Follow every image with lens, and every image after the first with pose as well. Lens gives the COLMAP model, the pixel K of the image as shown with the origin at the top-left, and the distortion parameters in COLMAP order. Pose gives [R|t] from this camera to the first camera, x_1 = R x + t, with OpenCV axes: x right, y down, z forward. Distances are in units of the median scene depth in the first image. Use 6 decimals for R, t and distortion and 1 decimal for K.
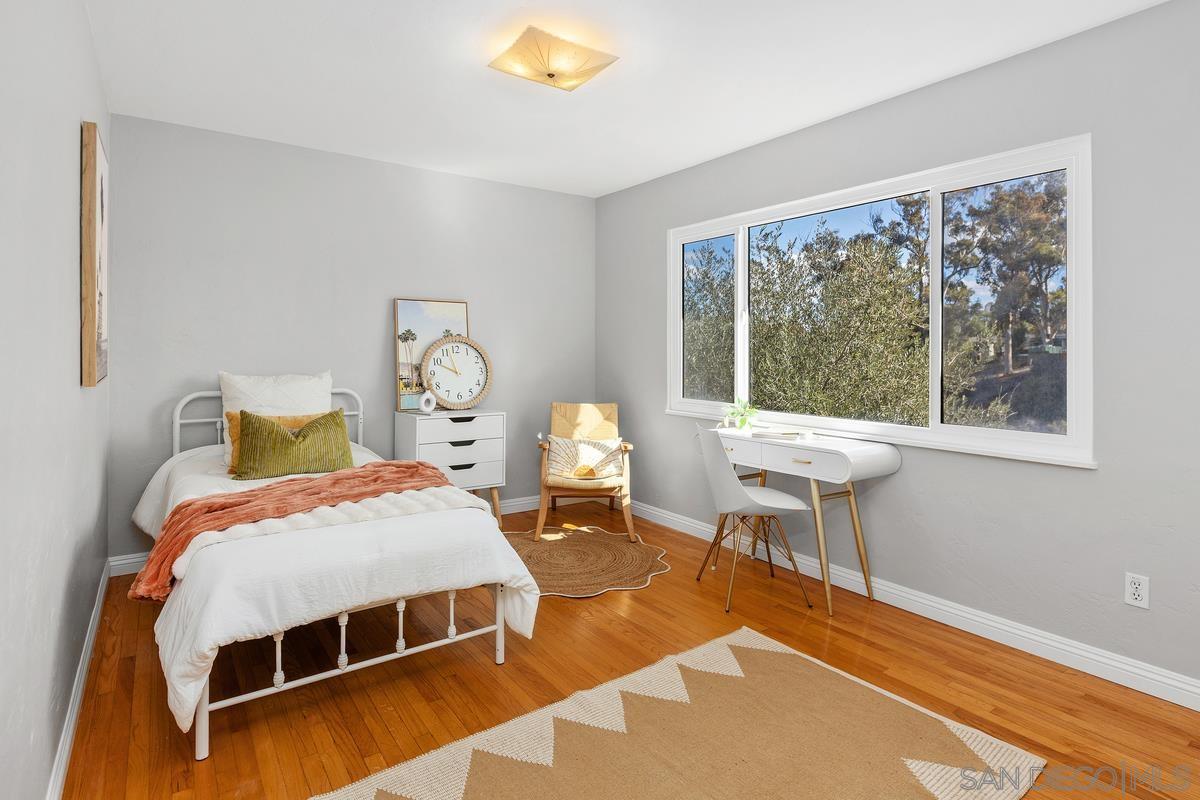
lens RADIAL K [[601.4, 0, 592.6], [0, 601.4, 353.4], [0, 0, 1]] dist [-0.009763, -0.000675]
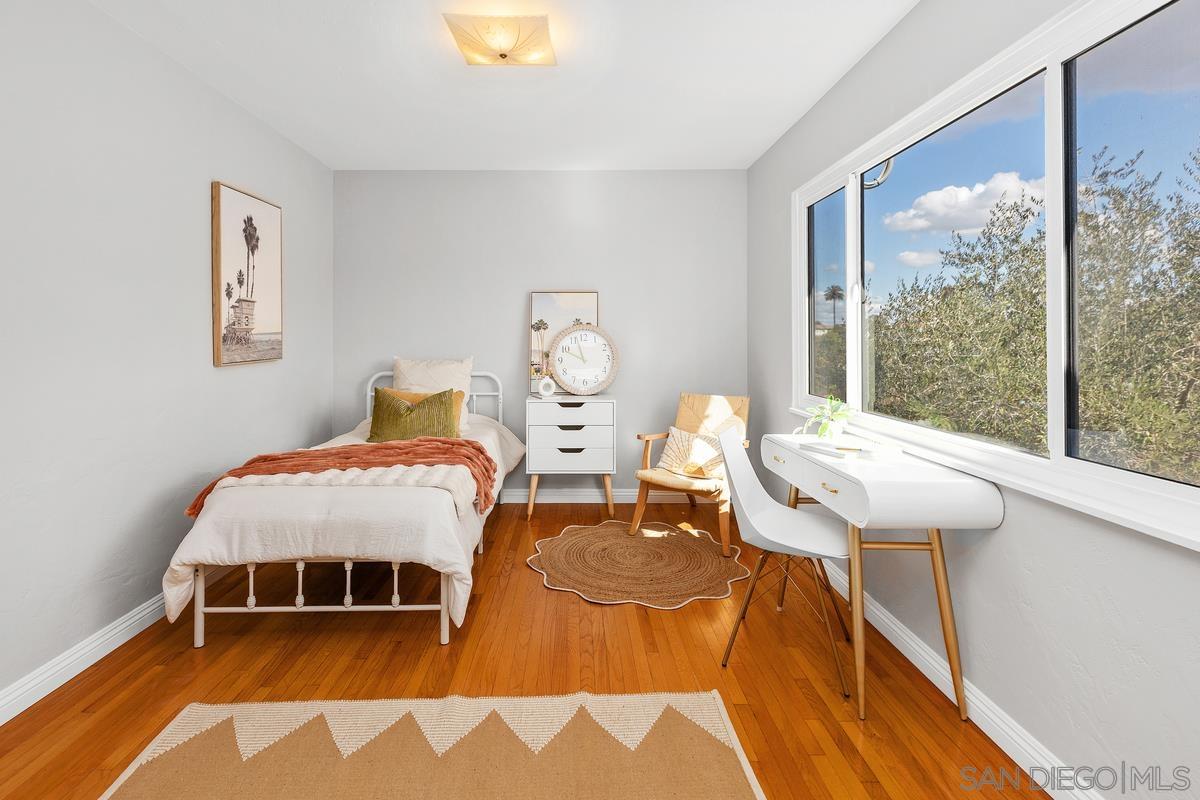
lens RADIAL K [[569.4, 0, 589.1], [0, 569.4, 338.3], [0, 0, 1]] dist [0.000977, -0.000709]
pose [[0.829302, -0.007931, -0.558745, 0.425075], [0.005026, 0.999965, -0.006734, 0.002175], [0.558779, 0.002776, 0.829312, 0.234712]]
